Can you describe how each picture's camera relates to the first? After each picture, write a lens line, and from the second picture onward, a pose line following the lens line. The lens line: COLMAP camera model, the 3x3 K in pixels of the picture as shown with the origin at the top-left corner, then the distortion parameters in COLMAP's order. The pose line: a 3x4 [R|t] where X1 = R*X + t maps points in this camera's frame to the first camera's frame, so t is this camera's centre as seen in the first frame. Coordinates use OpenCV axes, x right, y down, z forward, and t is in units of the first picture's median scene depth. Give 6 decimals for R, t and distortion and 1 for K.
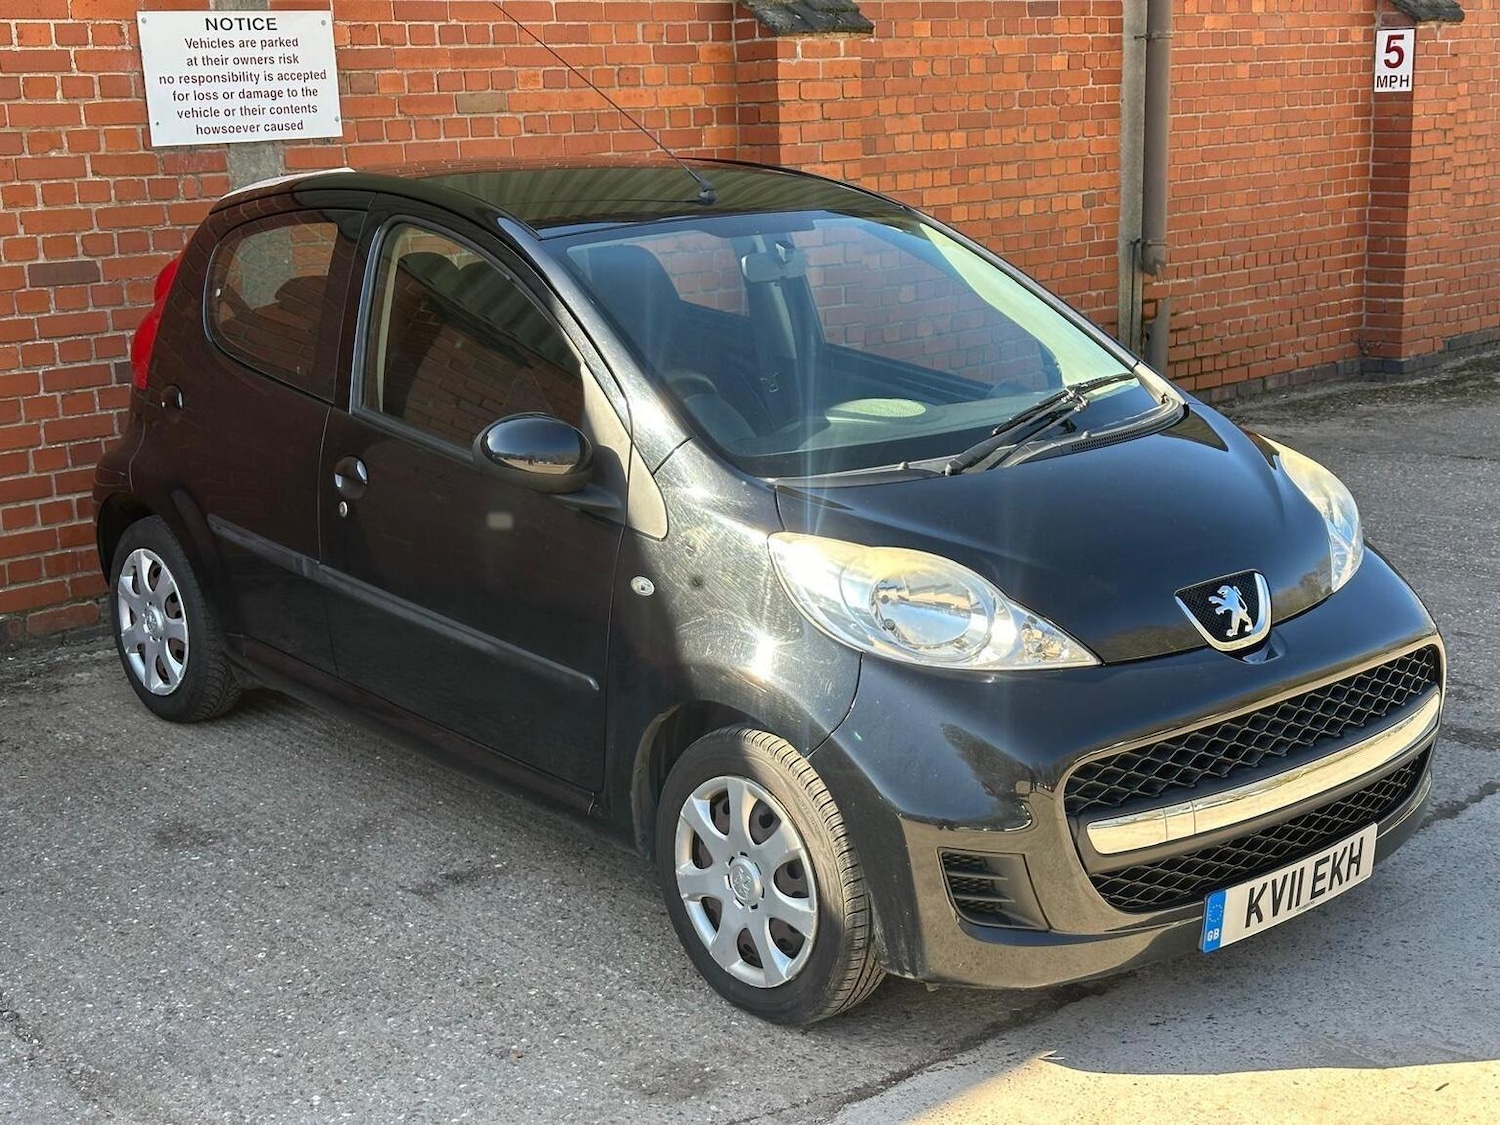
lens RADIAL K [[2061.1, 0, 750.0], [0, 2061.1, 562.5], [0, 0, 1]] dist [0.220809, -0.517535]
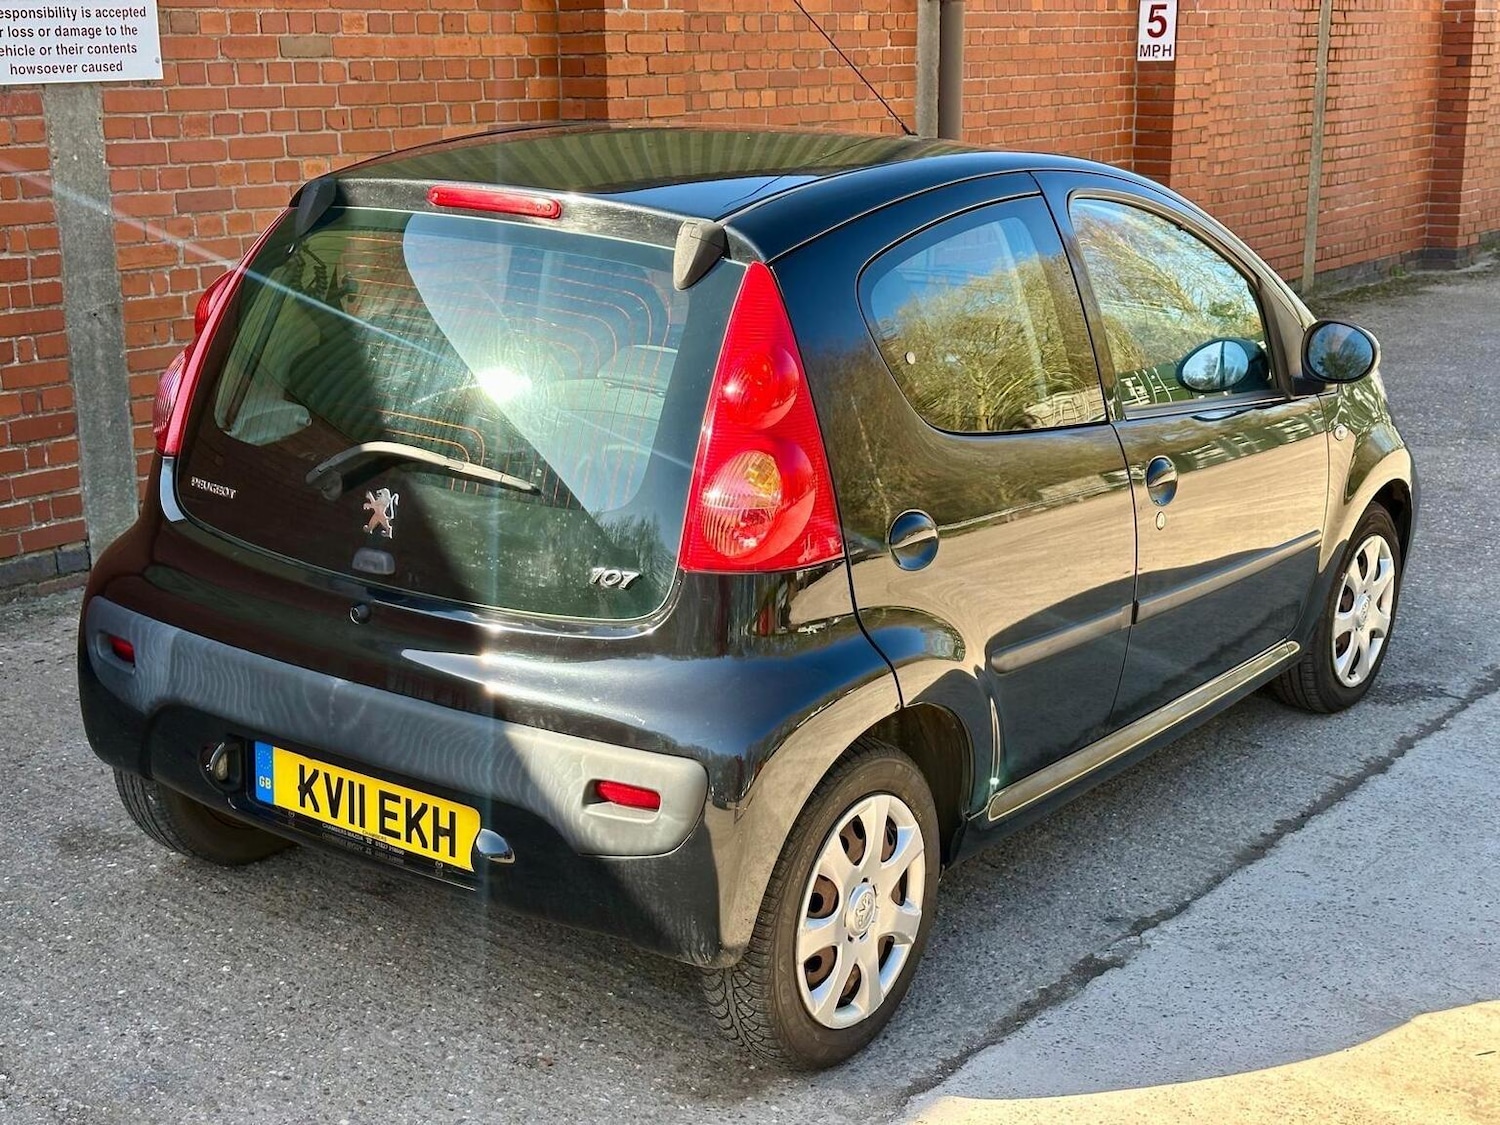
lens RADIAL K [[2059.9, 0, 742.1], [0, 2059.9, 570.2], [0, 0, 1]] dist [0.223389, -0.534516]
pose [[0.987582, -0.018858, 0.155971, -0.092355], [0.015730, 0.999650, 0.021262, -0.002016], [-0.156318, -0.018544, 0.987533, 0.036663]]
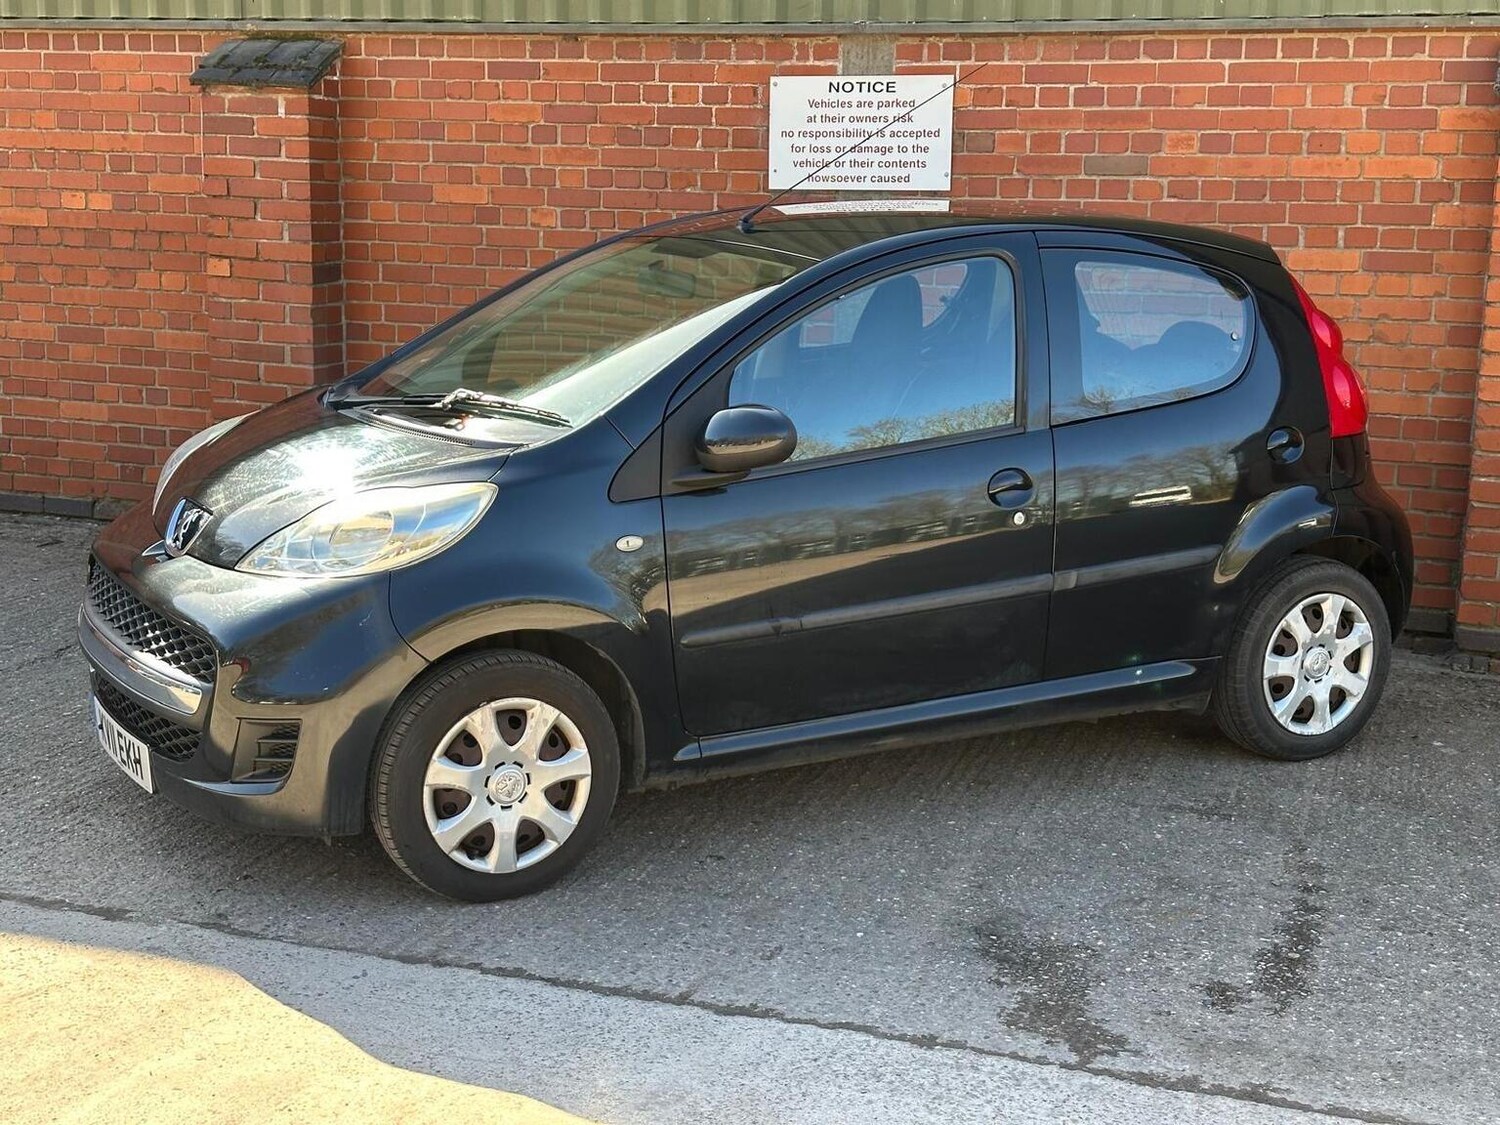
lens RADIAL K [[2059.9, 0, 742.1], [0, 2059.9, 570.2], [0, 0, 1]] dist [0.223389, -0.534516]
pose [[0.463756, 0.200236, -0.863039, 0.732808], [-0.236172, 0.966817, 0.097406, -0.094645], [0.853905, 0.158653, 0.495657, 0.413144]]
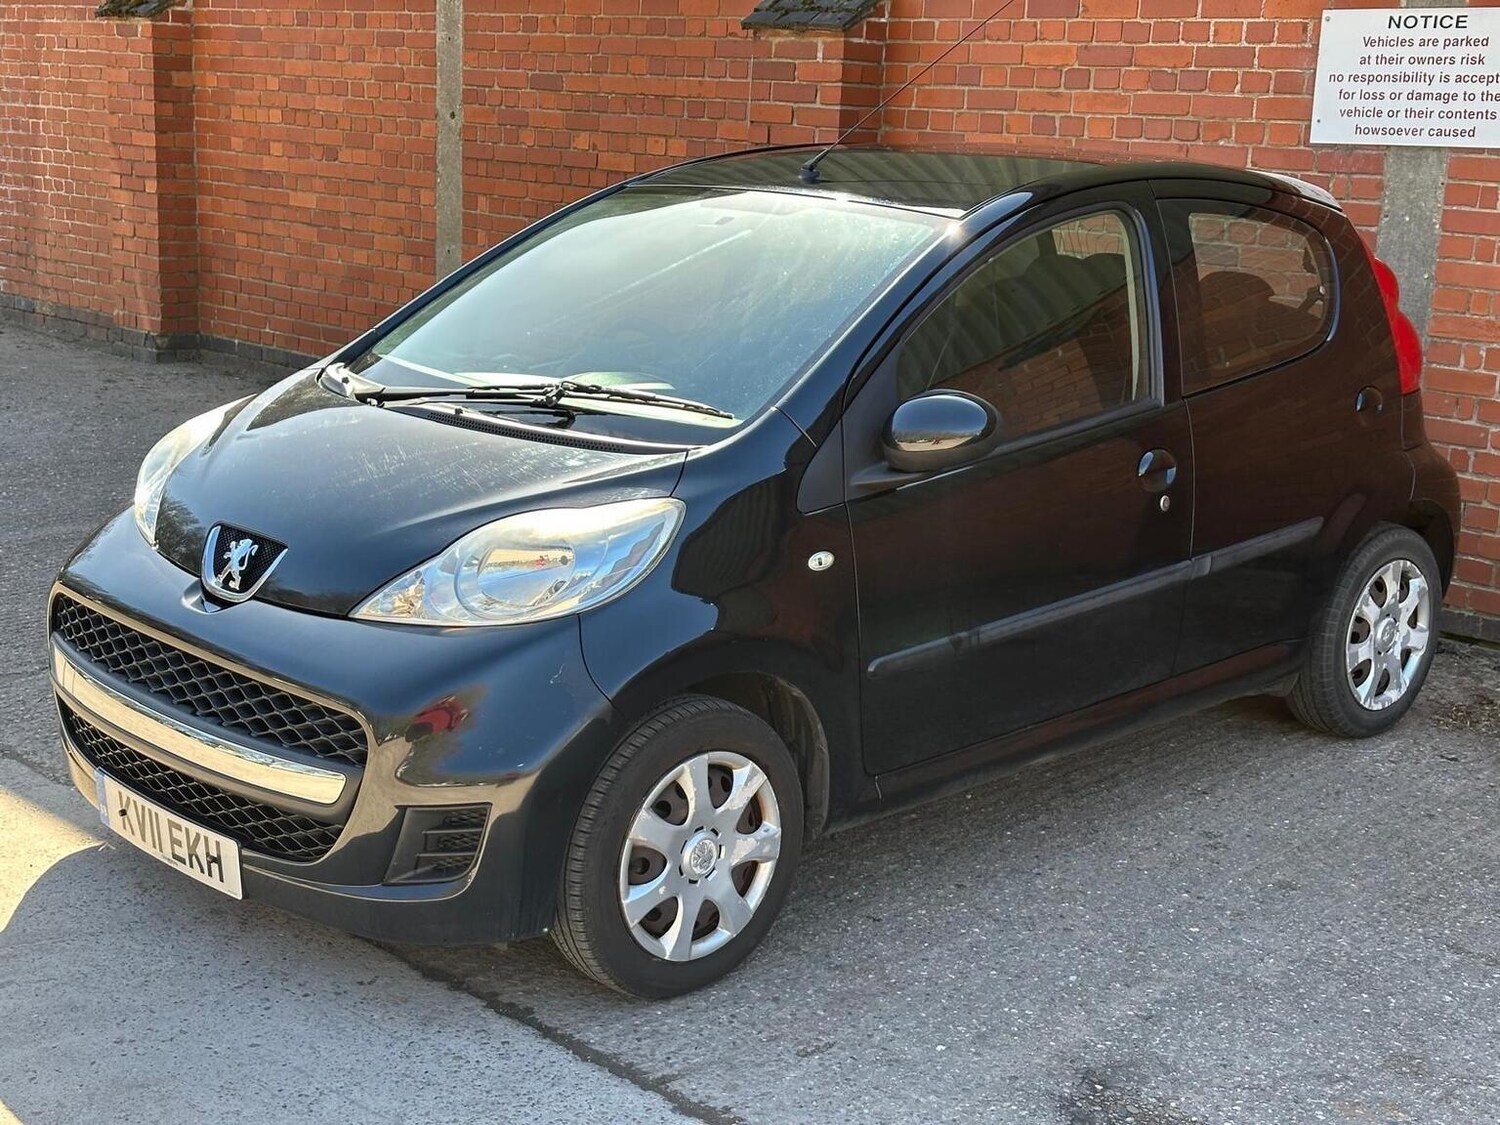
lens RADIAL K [[2061.1, 0, 750.0], [0, 2061.1, 562.5], [0, 0, 1]] dist [0.220809, -0.517535]
pose [[0.033253, 0.244916, -0.968974, 0.701589], [-0.269120, 0.935896, 0.227319, -0.157514], [0.962533, 0.253211, 0.097033, 0.656910]]
